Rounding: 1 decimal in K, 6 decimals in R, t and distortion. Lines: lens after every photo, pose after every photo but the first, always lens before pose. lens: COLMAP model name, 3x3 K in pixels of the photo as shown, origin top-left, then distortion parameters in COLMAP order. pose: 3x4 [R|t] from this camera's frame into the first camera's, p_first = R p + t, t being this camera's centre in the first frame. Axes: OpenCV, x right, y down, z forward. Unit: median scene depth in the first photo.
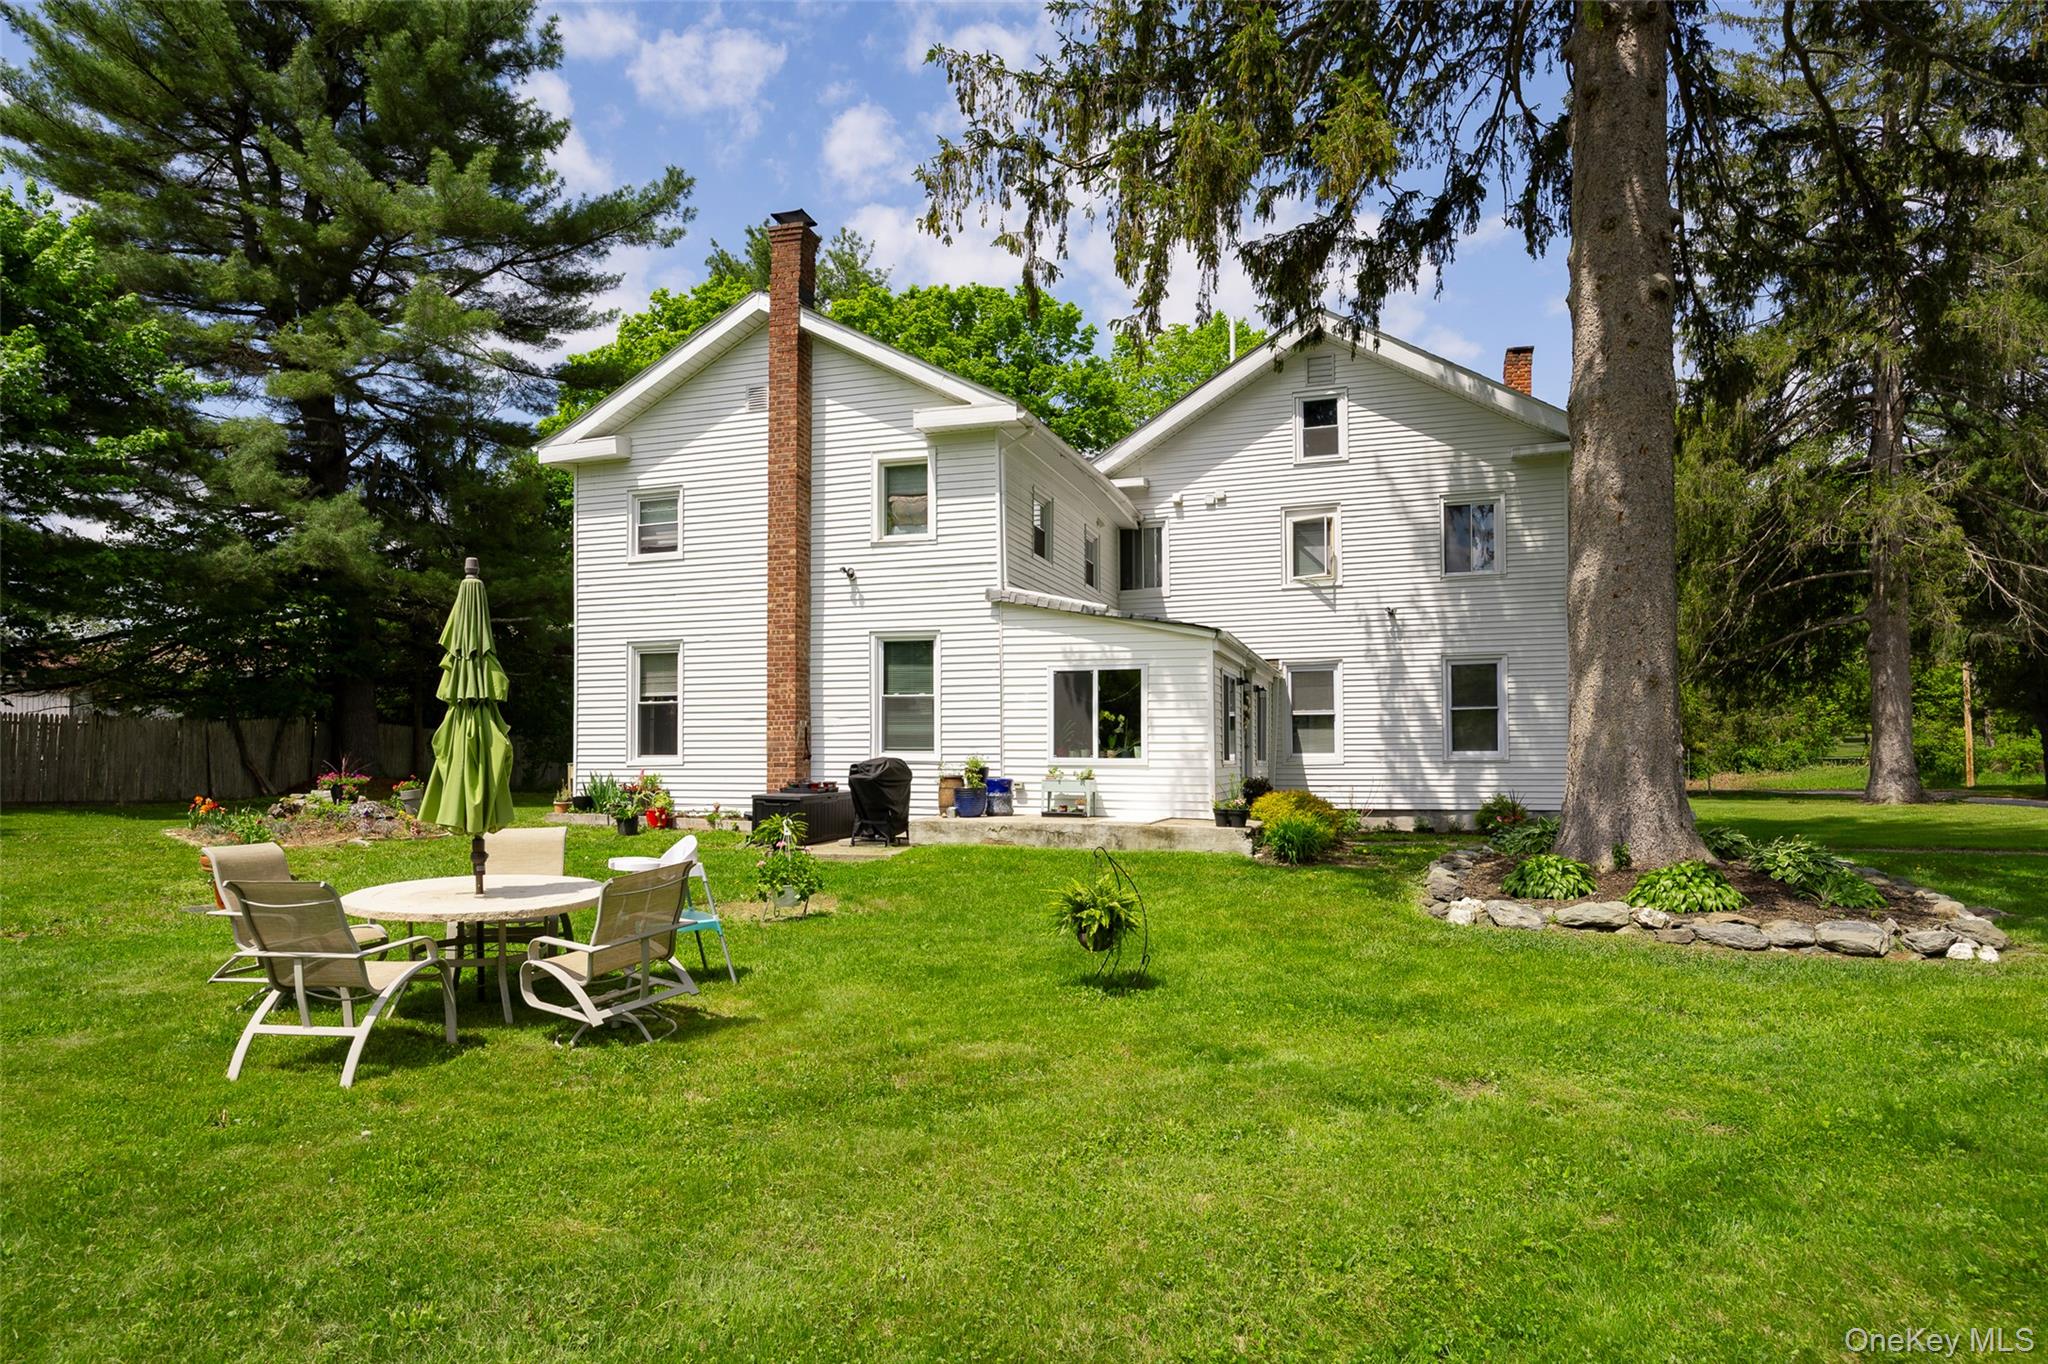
lens RADIAL K [[1232.7, 0, 1026.3], [0, 1232.7, 687.4], [0, 0, 1]] dist [-0.000916, -0.000090]
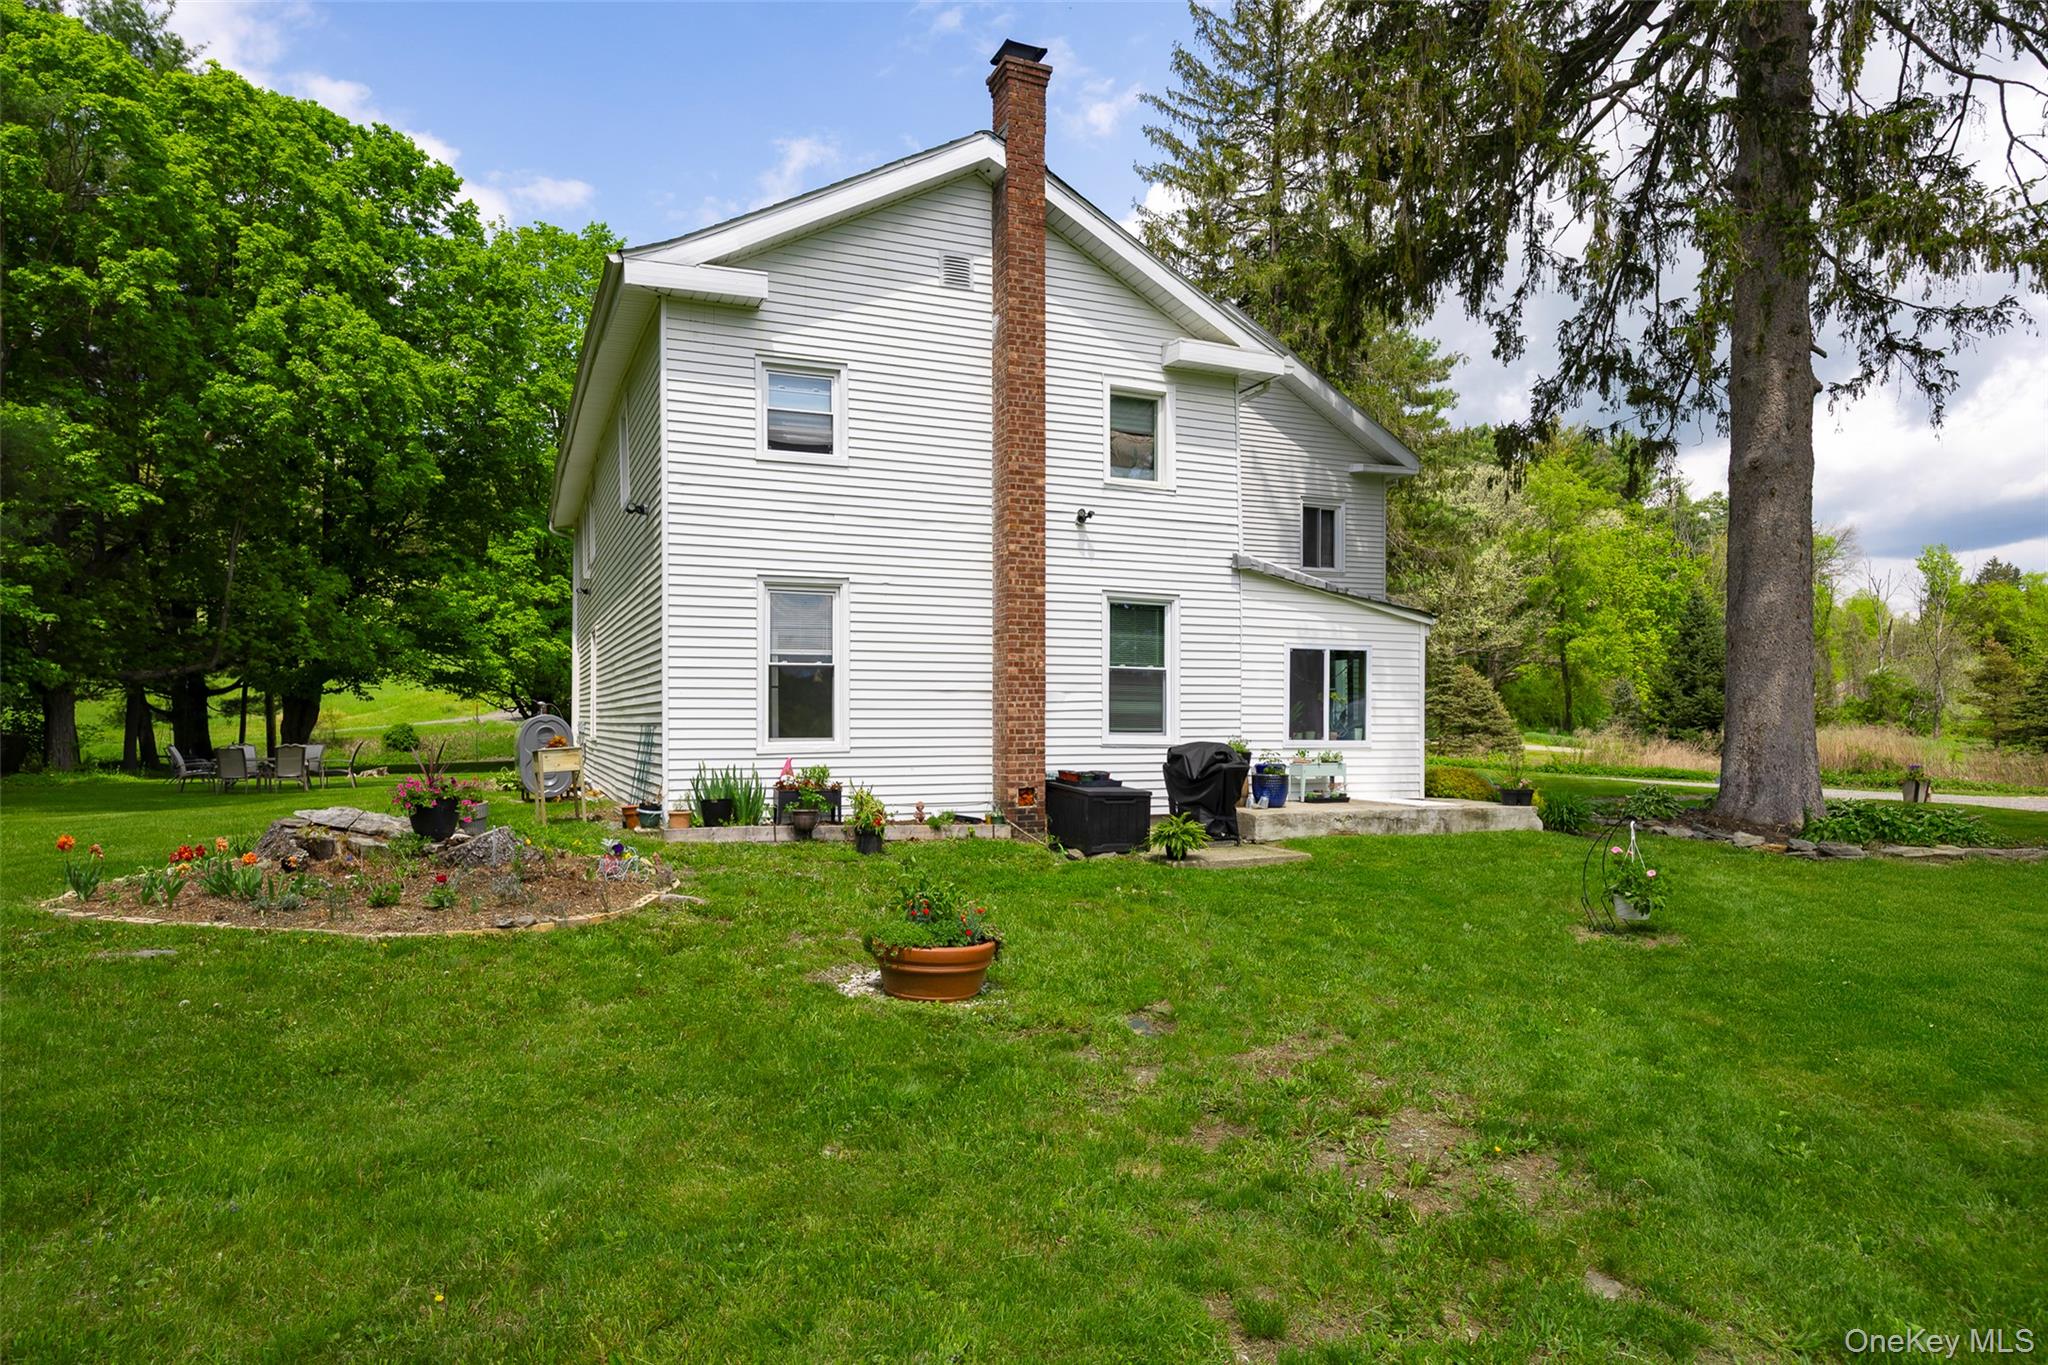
lens RADIAL K [[1232.7, 0, 1024.7], [0, 1232.7, 687.9], [0, 0, 1]] dist [-0.000916, -0.000090]
pose [[0.740452, 0.019622, 0.671823, -0.731000], [-0.043091, 0.998903, 0.018317, 0.008276], [-0.670727, -0.042512, 0.740485, 0.418800]]
